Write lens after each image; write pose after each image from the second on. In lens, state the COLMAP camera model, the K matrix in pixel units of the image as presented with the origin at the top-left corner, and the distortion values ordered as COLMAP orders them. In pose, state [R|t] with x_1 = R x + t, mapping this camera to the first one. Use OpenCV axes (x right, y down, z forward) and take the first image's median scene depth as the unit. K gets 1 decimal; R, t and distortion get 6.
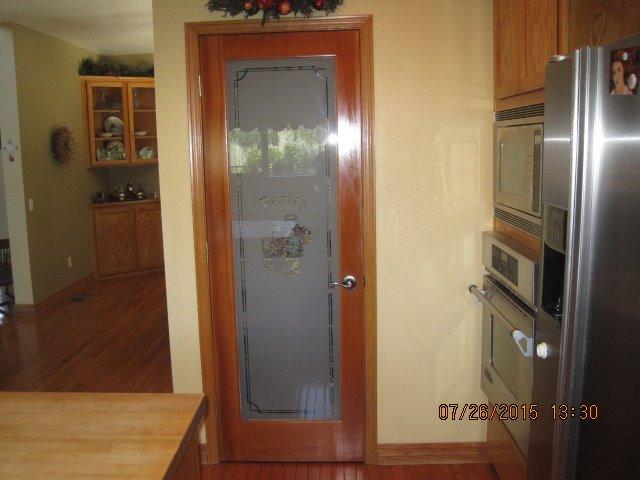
lens RADIAL K [[663.4, 0, 320.0], [0, 663.4, 240.0], [0, 0, 1]] dist [-0.174244, 0.114896]
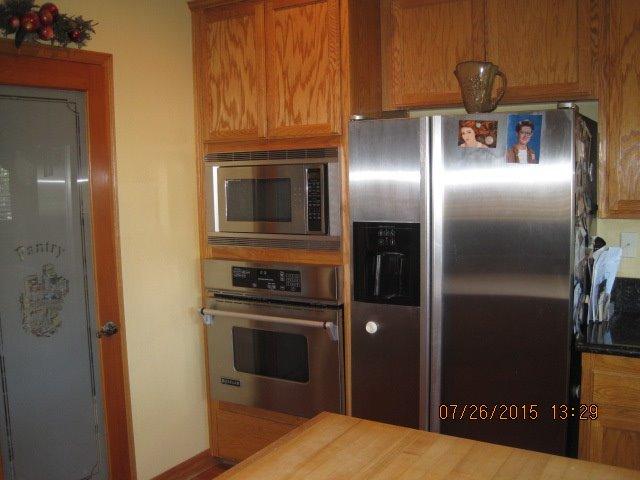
lens RADIAL K [[663.4, 0, 320.0], [0, 663.4, 240.0], [0, 0, 1]] dist [-0.174244, 0.114896]
pose [[0.496694, -0.082595, 0.863987, -0.644140], [0.137995, 0.990314, 0.015340, -0.035774], [-0.856885, 0.111607, 0.503281, 0.263514]]
